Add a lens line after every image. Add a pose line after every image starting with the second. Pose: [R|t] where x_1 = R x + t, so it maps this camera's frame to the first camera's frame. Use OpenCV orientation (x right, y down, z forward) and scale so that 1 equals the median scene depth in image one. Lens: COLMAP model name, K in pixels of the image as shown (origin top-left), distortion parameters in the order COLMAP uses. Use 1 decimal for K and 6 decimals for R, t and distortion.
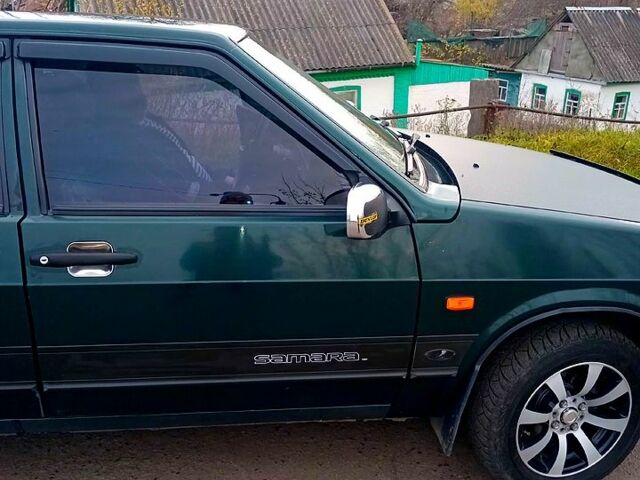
lens RADIAL K [[659.8, 0, 318.0], [0, 659.8, 256.7], [0, 0, 1]] dist [0.067324, -0.026564]
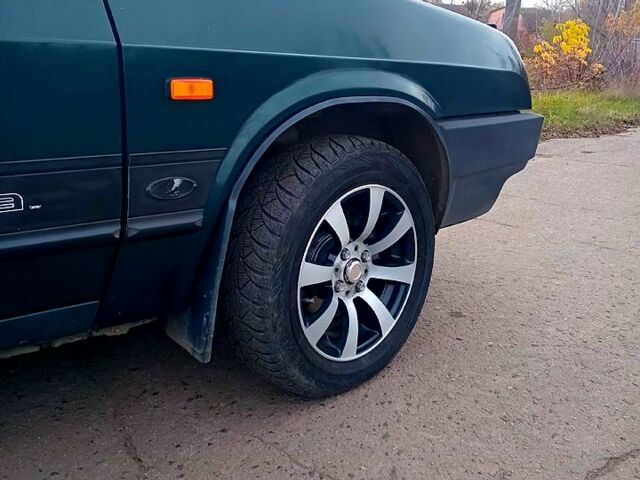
lens RADIAL K [[629.6, 0, 320.0], [0, 629.6, 240.0], [0, 0, 1]] dist [0.111492, -0.181114]
pose [[0.868698, -0.138771, 0.475507, 0.018596], [0.175133, 0.983999, -0.032779, 0.223770], [-0.463350, 0.111752, 0.879101, 0.407513]]
